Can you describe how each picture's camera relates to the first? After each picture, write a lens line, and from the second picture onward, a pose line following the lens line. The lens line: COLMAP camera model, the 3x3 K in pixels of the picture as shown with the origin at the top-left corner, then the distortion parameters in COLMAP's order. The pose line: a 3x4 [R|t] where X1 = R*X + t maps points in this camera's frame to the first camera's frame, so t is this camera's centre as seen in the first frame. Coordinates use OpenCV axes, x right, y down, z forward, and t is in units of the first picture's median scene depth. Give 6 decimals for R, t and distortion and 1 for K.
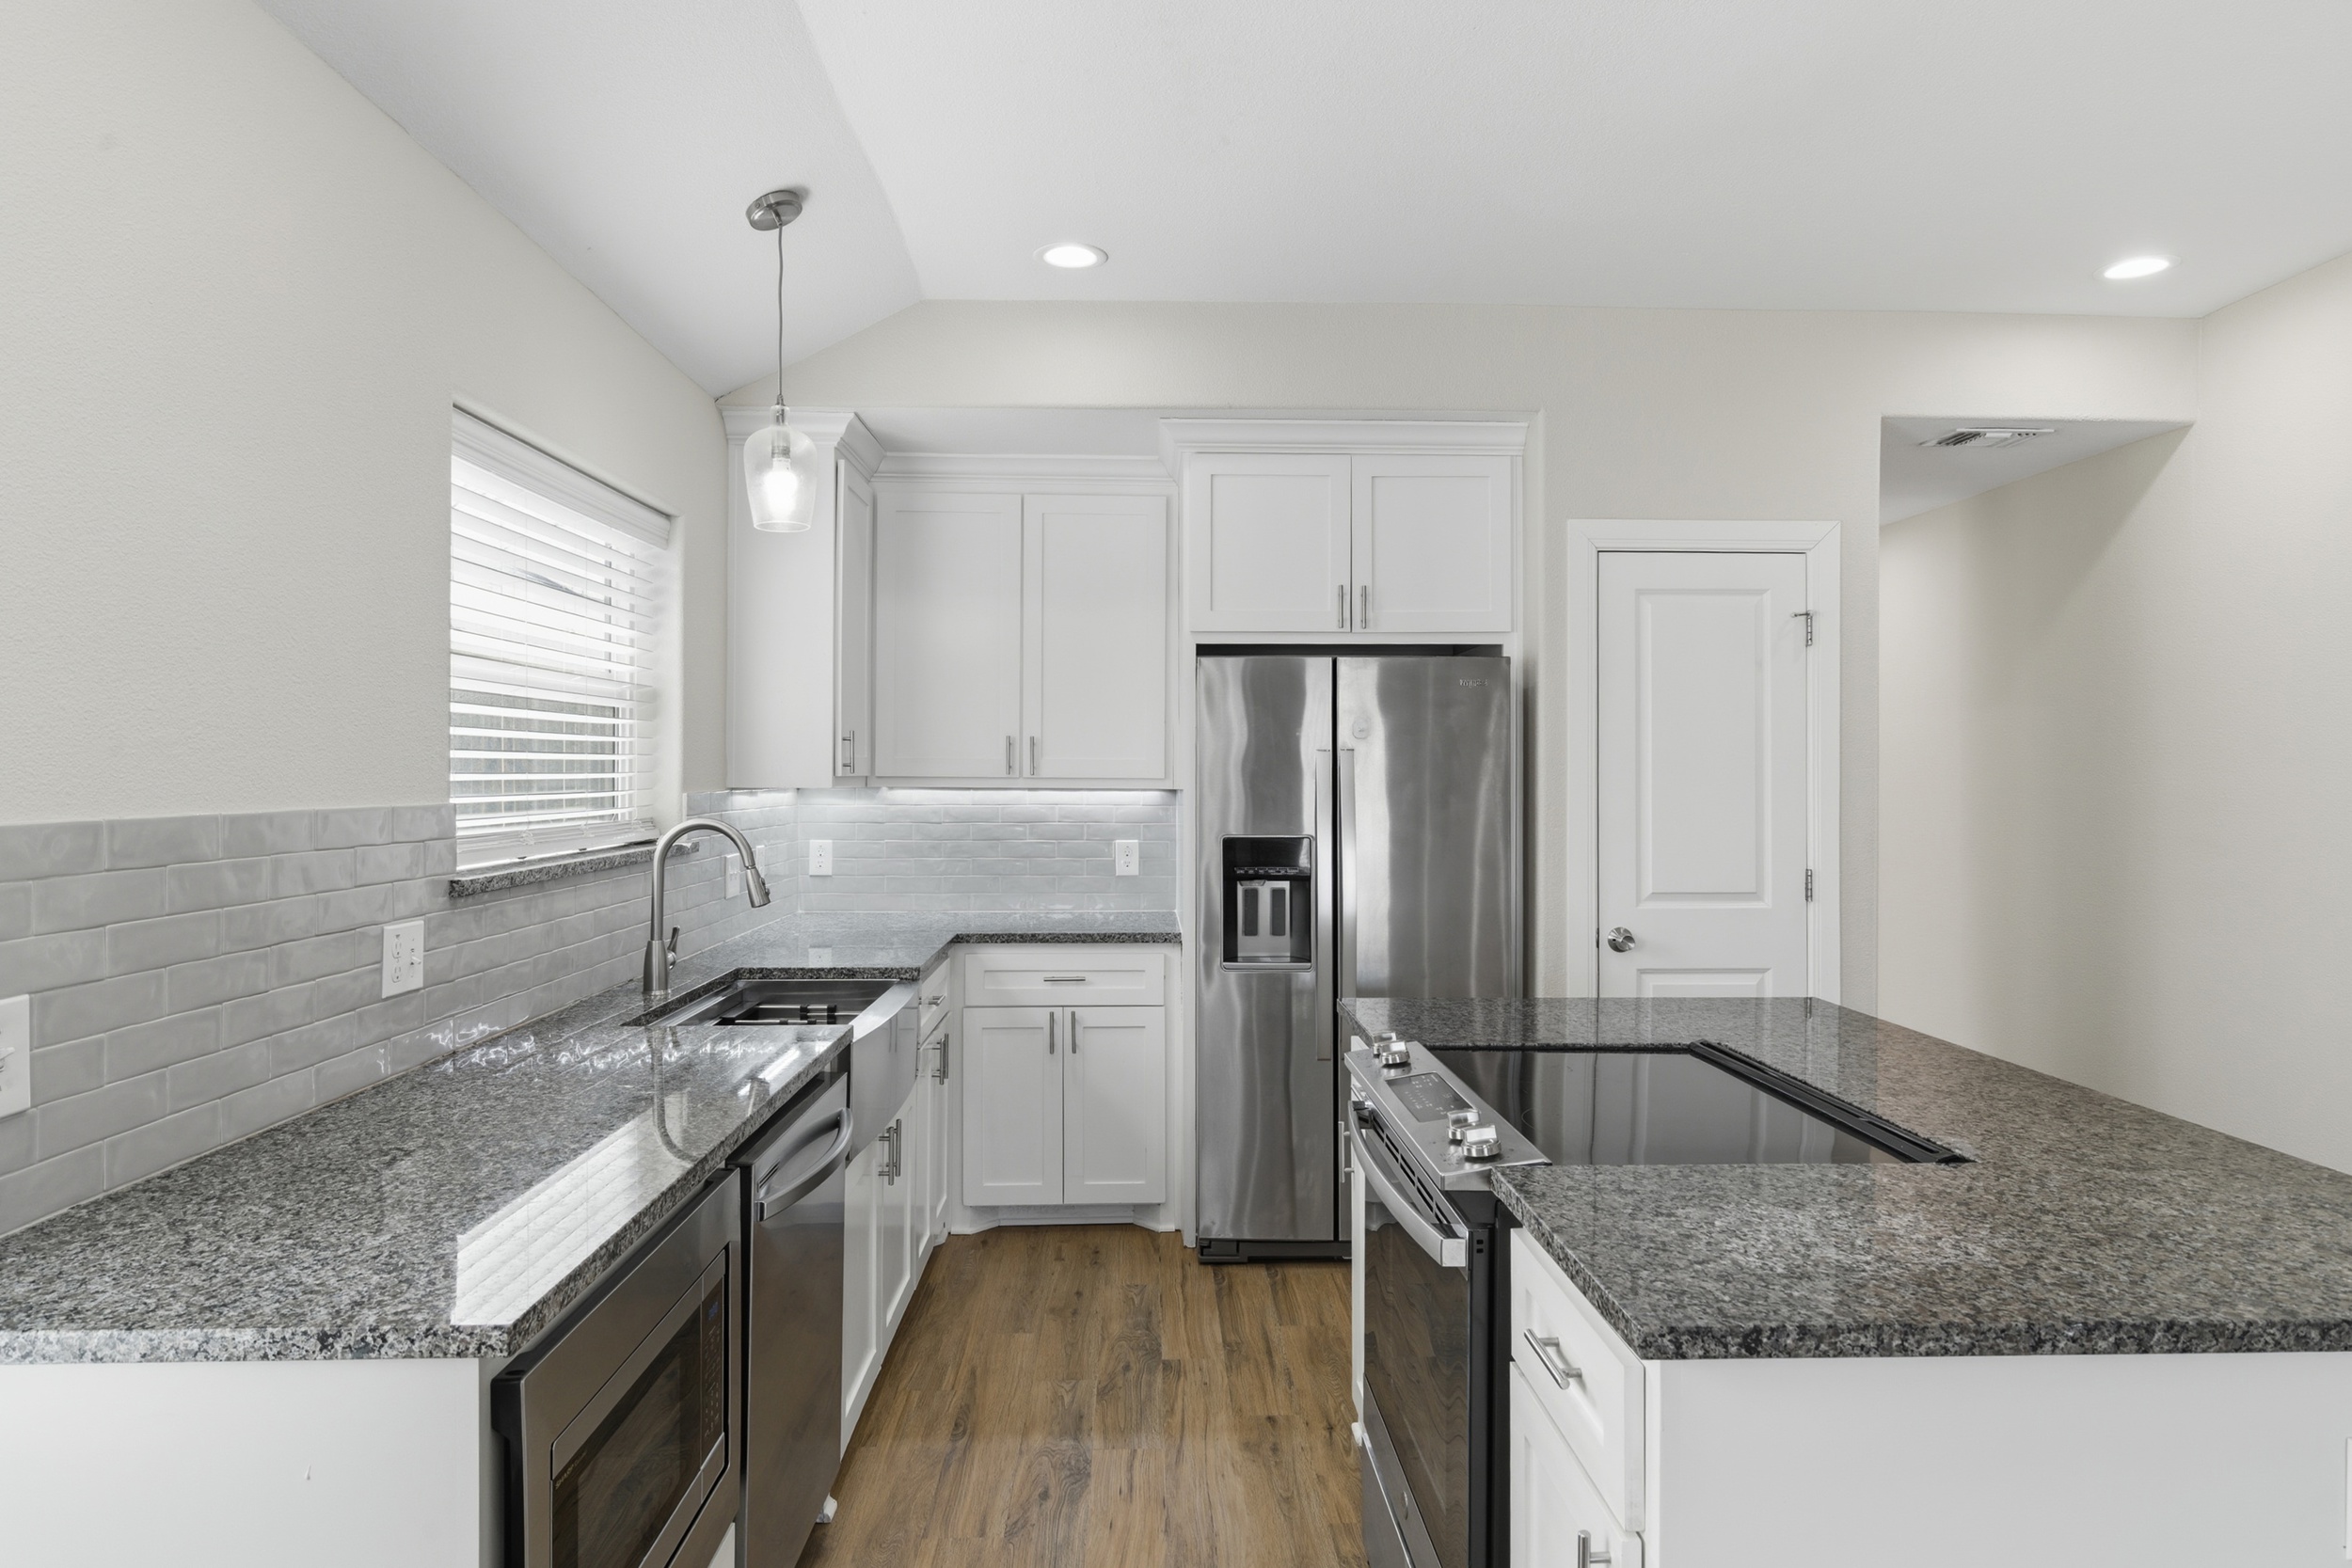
lens RADIAL K [[1357.6, 0, 1188.9], [0, 1357.6, 774.7], [0, 0, 1]] dist [0.007200, -0.000294]
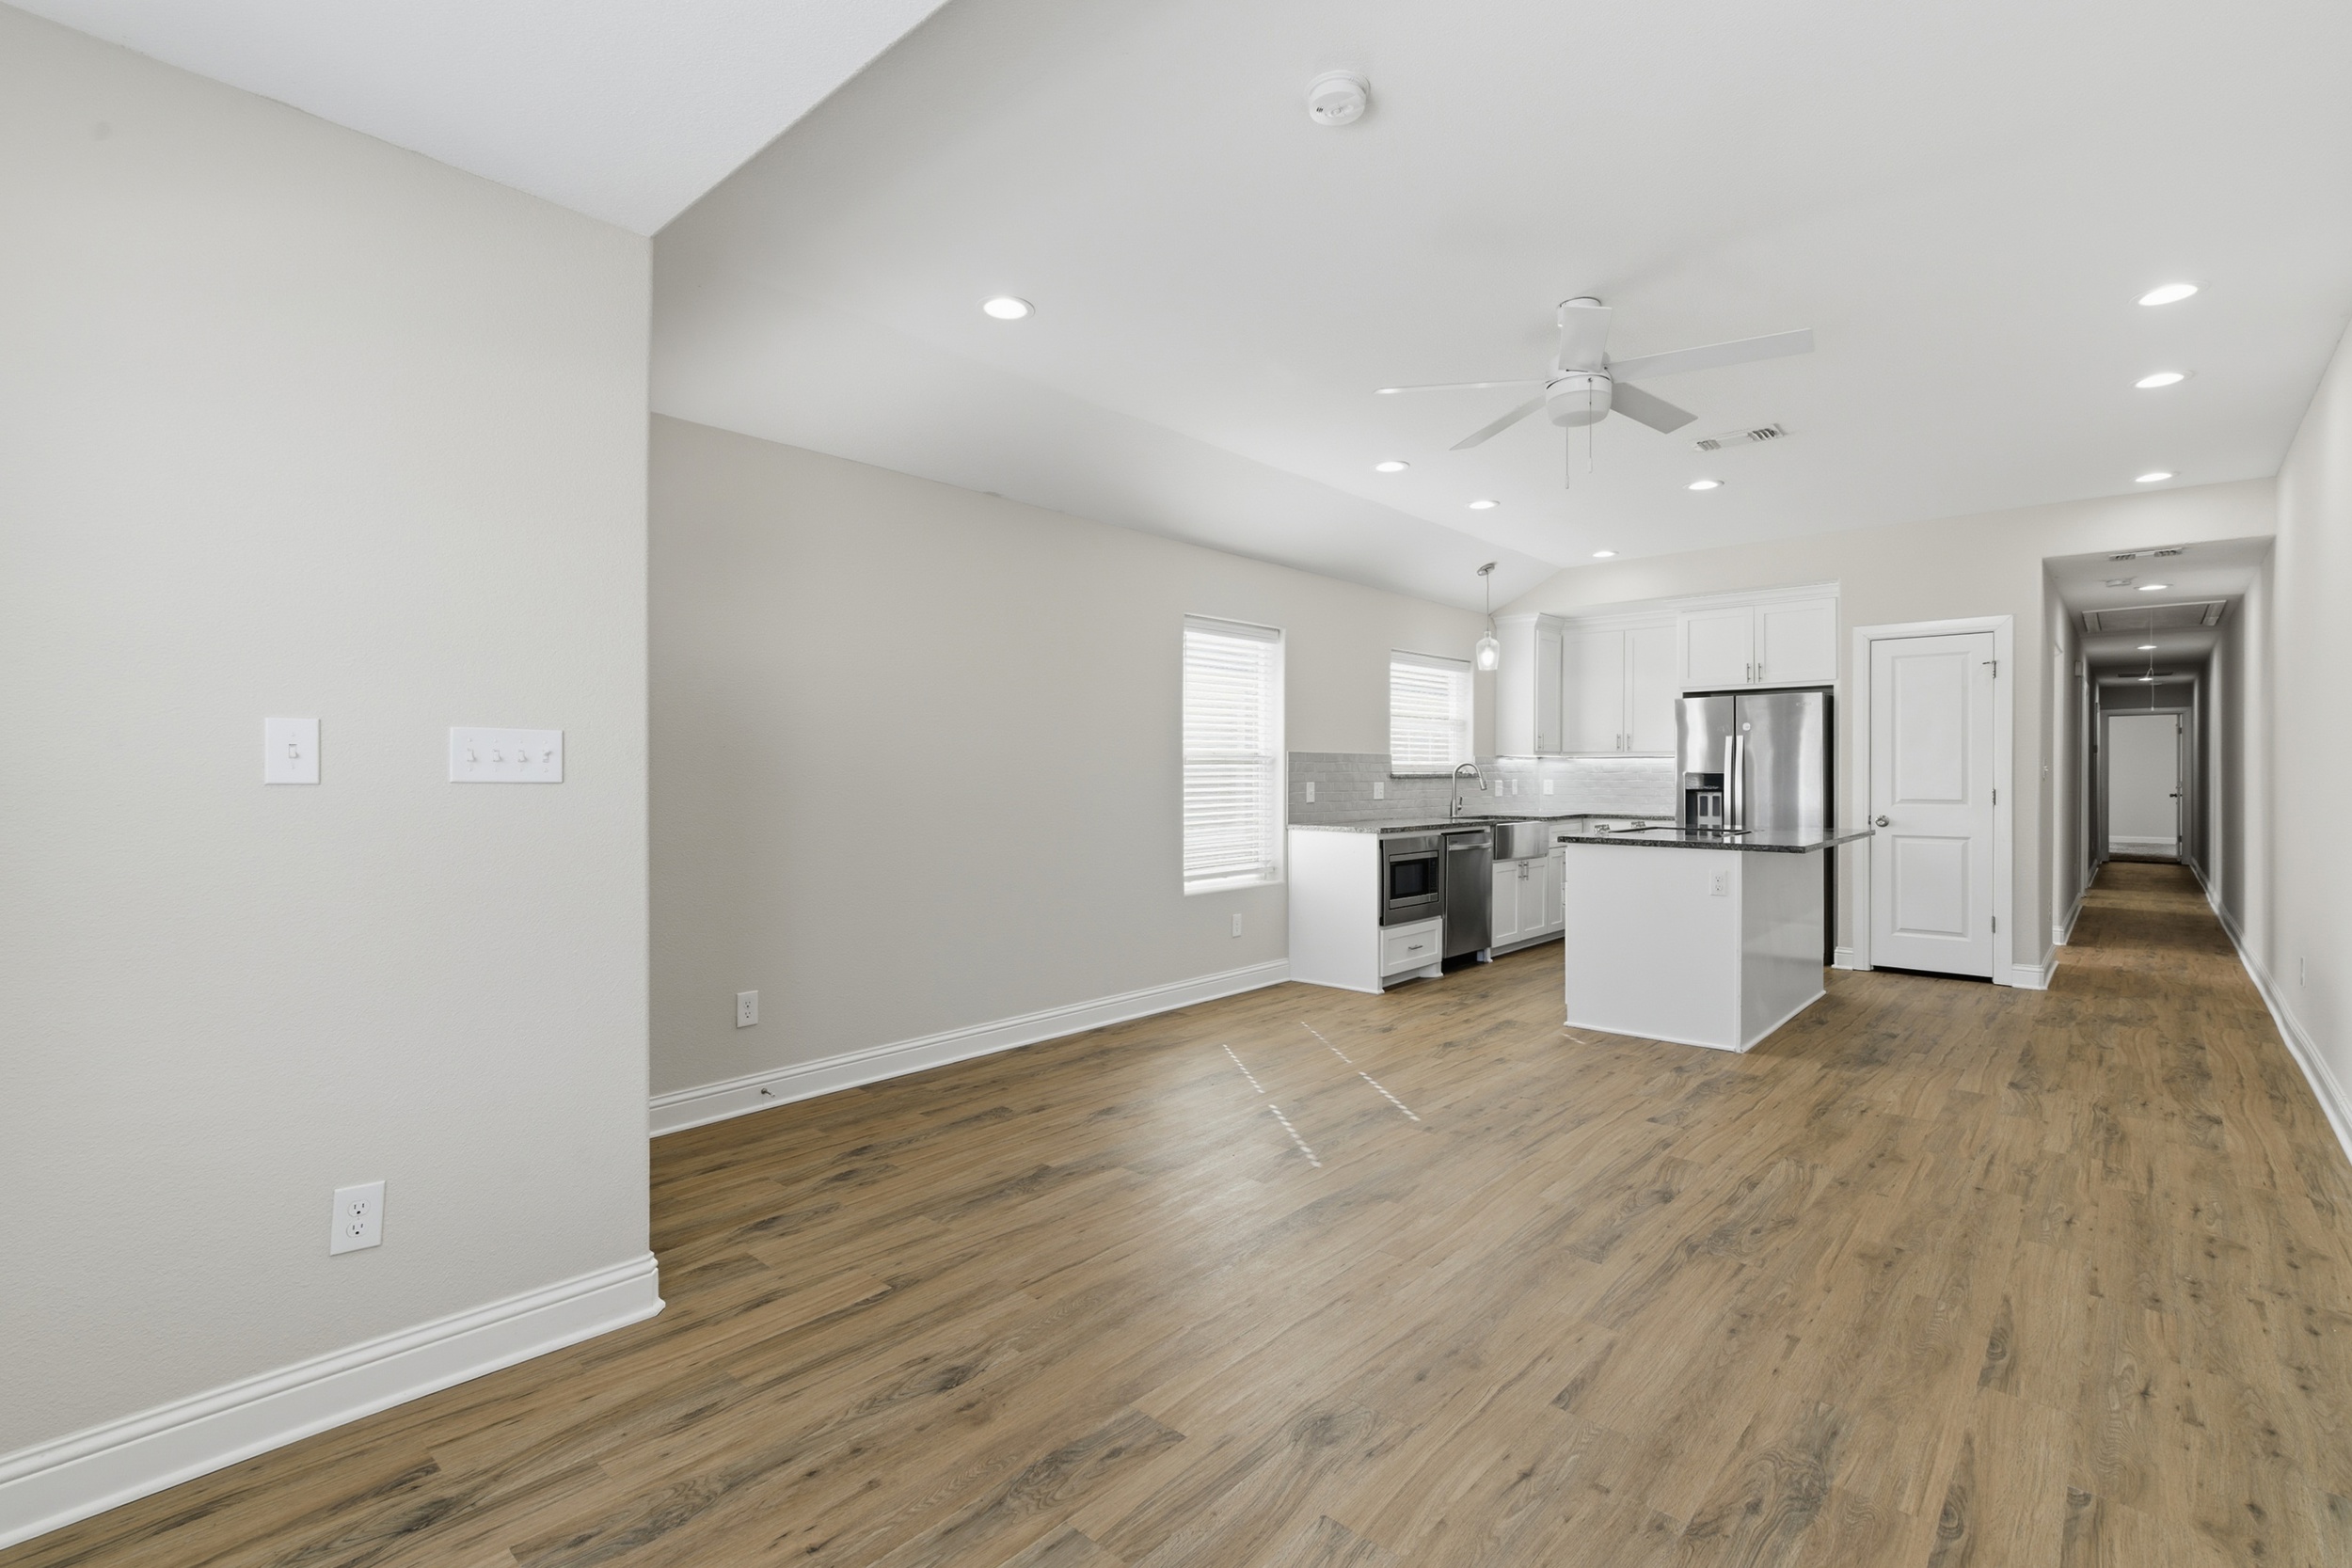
lens RADIAL K [[1065.4, 0, 1175.9], [0, 1065.4, 777.4], [0, 0, 1]] dist [0.014385, -0.008382]
pose [[0.715576, 0.000607, -0.698535, 0.695055], [0.000041, 1.000000, 0.000911, 0.050960], [0.698535, -0.000681, 0.715576, -0.976580]]
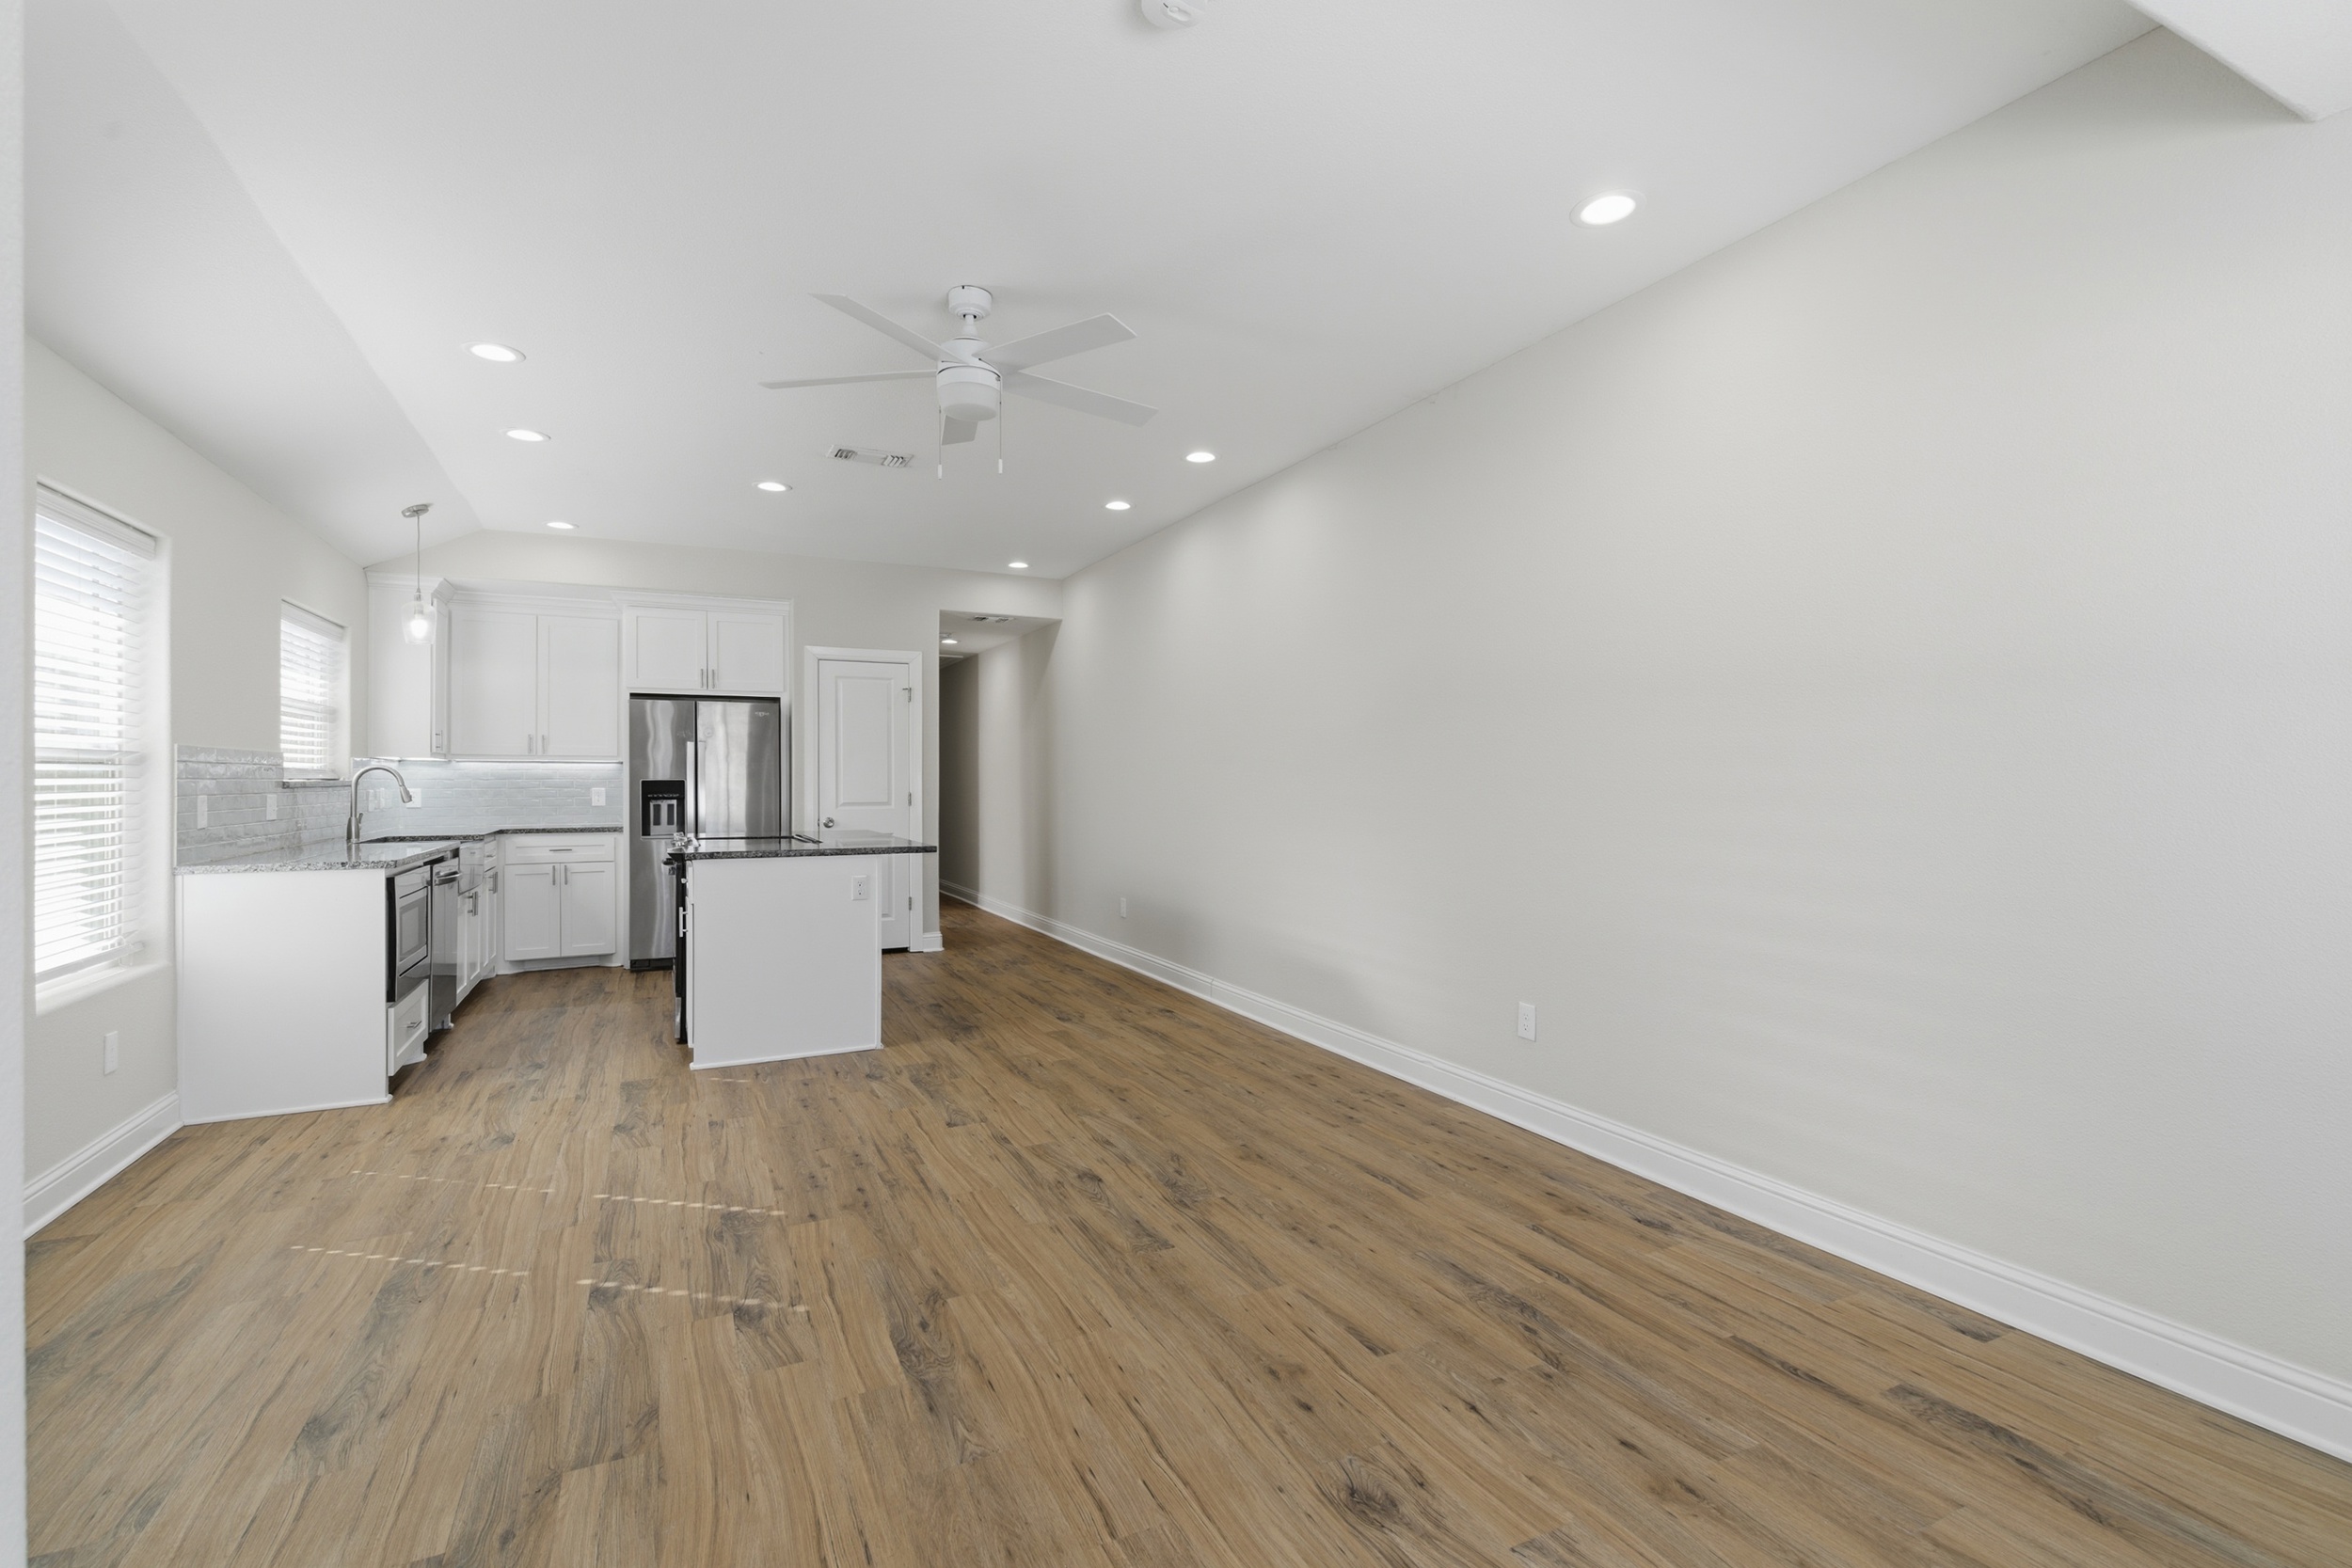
lens RADIAL K [[1065.4, 0, 1175.9], [0, 1065.4, 777.4], [0, 0, 1]] dist [0.014385, -0.008382]
pose [[0.916667, -0.002540, 0.399643, 0.127252], [0.004145, 0.999986, -0.003151, 0.049919], [-0.399630, 0.004545, 0.916665, -0.956017]]
